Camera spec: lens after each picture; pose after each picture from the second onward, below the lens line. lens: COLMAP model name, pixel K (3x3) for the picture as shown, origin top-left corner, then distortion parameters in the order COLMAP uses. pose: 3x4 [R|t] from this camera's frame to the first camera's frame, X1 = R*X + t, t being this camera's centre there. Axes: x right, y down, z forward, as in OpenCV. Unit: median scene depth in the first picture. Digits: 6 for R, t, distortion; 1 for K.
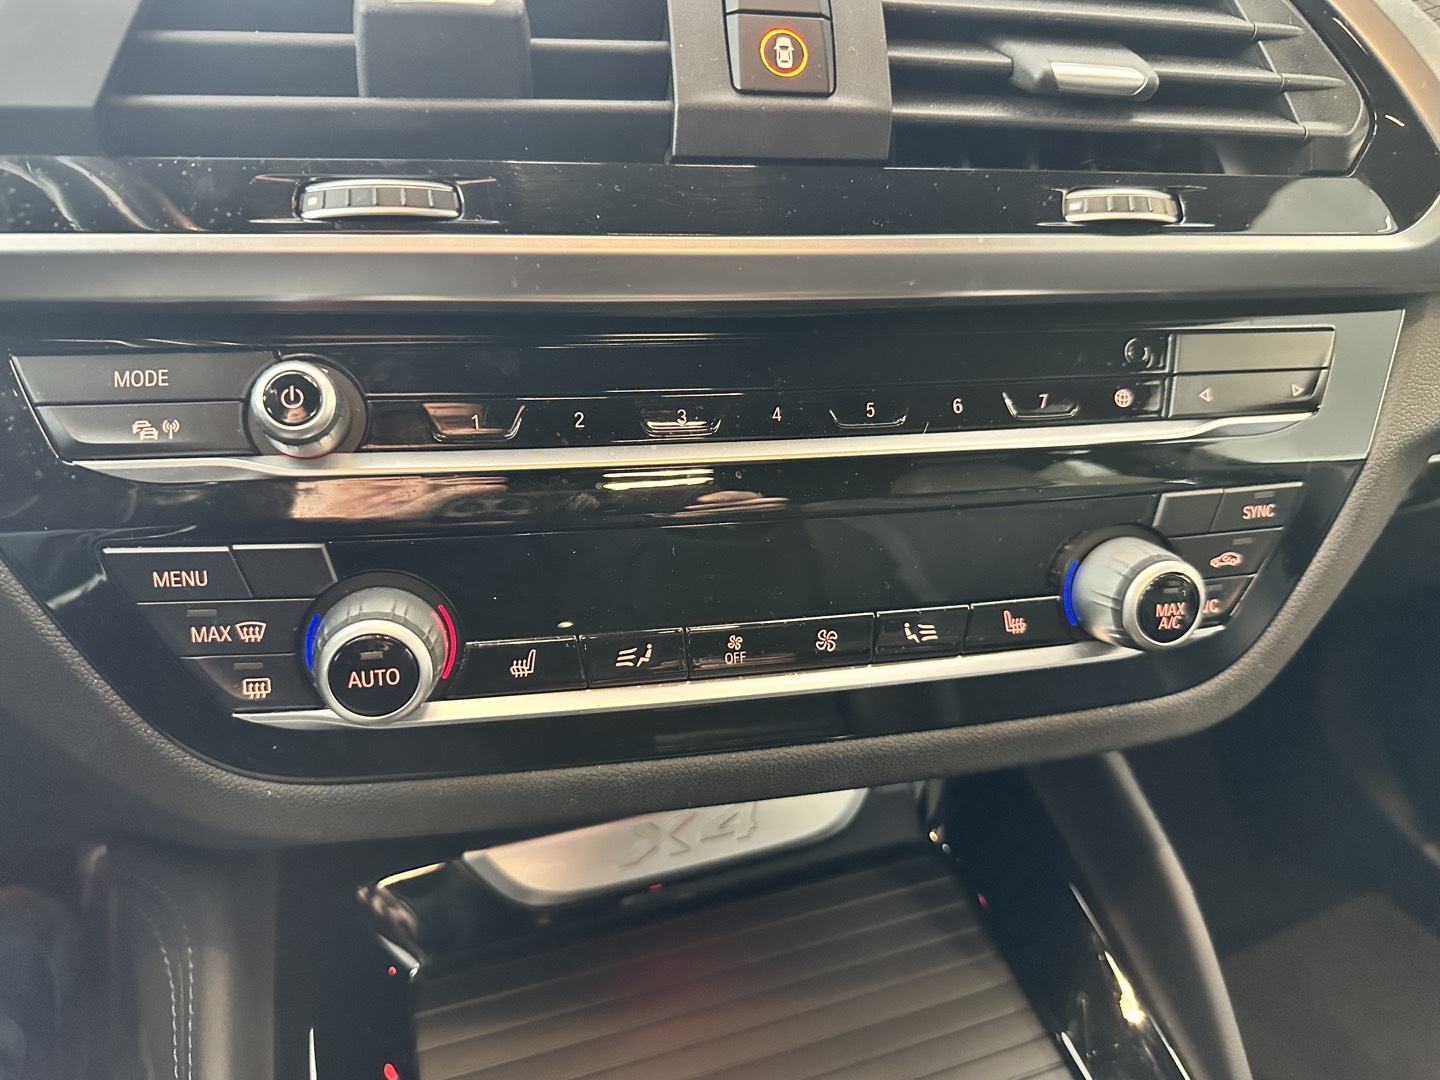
lens RADIAL K [[1039.3, 0, 720.0], [0, 1039.3, 540.0], [0, 0, 1]] dist [0.062338, -0.132221]
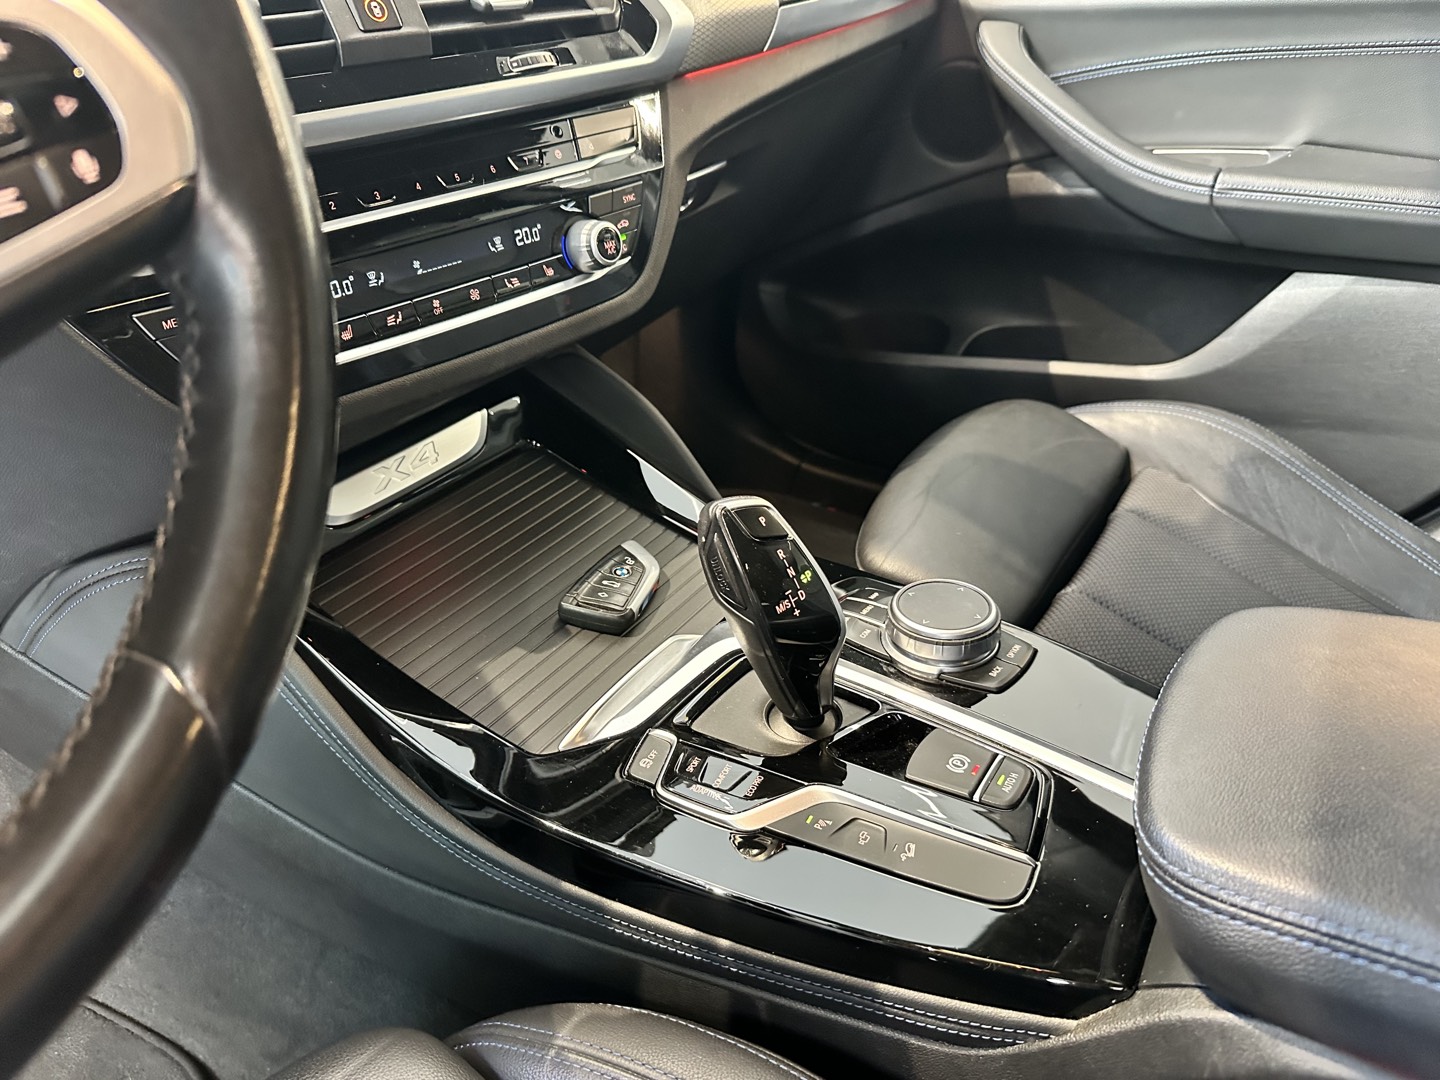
lens RADIAL K [[1018.5, 0, 724.5], [0, 1018.5, 527.6], [0, 0, 1]] dist [0.062876, -0.089075]
pose [[0.803790, -0.351974, 0.479621, -0.675447], [0.286338, 0.935566, 0.206703, 0.264987], [-0.521471, -0.028813, 0.852782, -1.078530]]
